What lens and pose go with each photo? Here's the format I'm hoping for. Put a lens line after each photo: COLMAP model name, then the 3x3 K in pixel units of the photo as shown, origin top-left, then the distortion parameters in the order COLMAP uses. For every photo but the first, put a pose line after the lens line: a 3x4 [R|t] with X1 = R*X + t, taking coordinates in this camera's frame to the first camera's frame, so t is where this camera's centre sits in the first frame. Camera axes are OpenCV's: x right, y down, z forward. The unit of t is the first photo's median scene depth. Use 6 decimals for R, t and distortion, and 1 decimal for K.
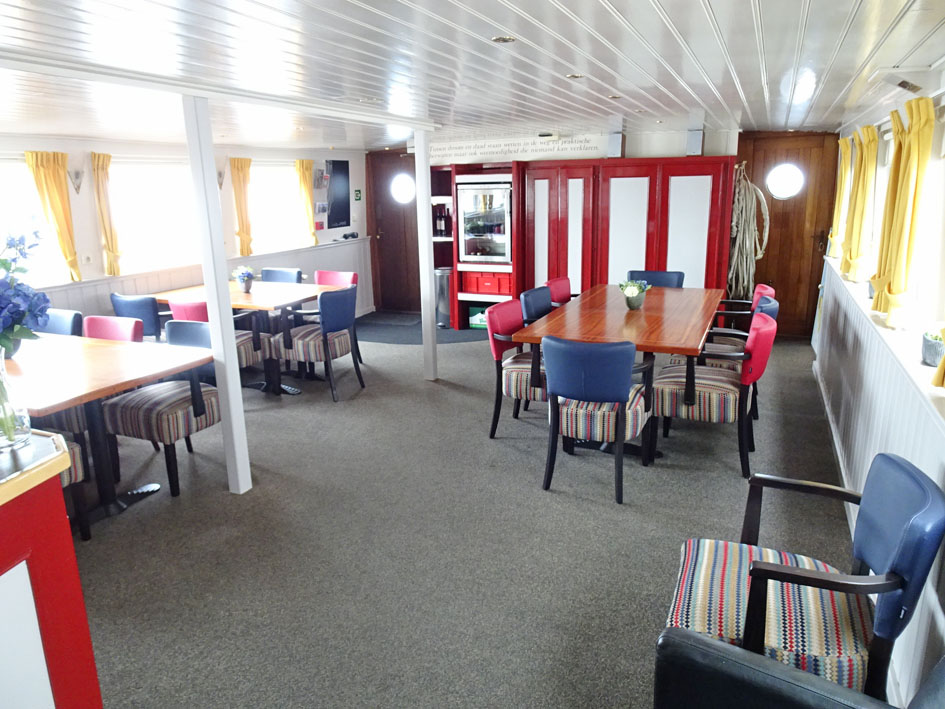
lens RADIAL K [[659.9, 0, 472.5], [0, 659.9, 354.5], [0, 0, 1]] dist [-0.004285, -0.000575]
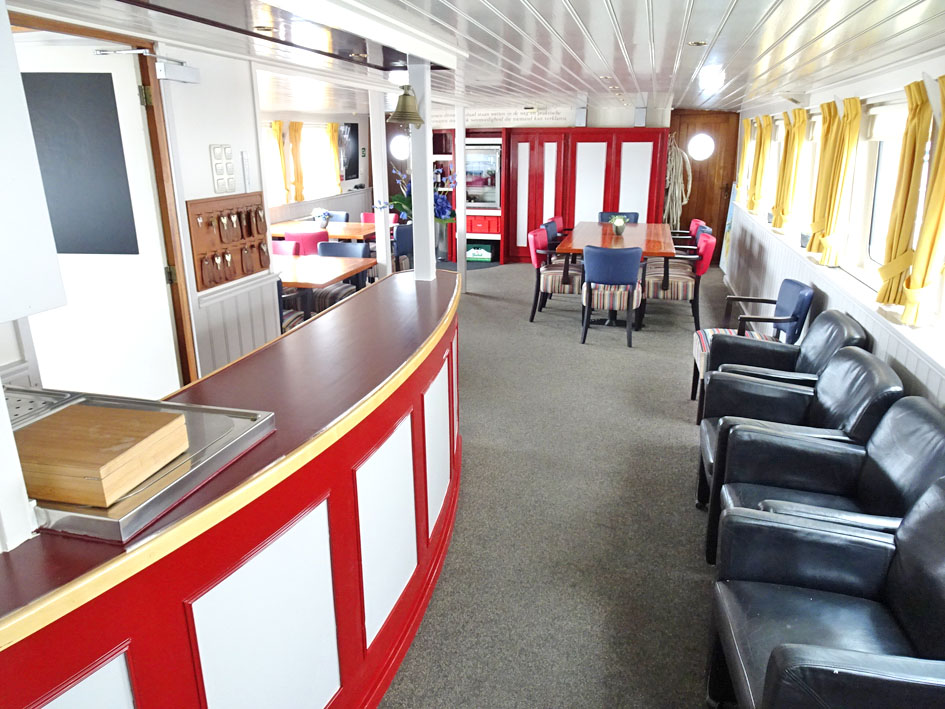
lens RADIAL K [[659.9, 0, 472.5], [0, 659.9, 354.5], [0, 0, 1]] dist [-0.004285, -0.000575]
pose [[0.987034, -0.034027, 0.156866, -0.228577], [0.024259, 0.997670, 0.063769, 0.069073], [-0.158670, -0.059137, 0.985559, -0.304429]]
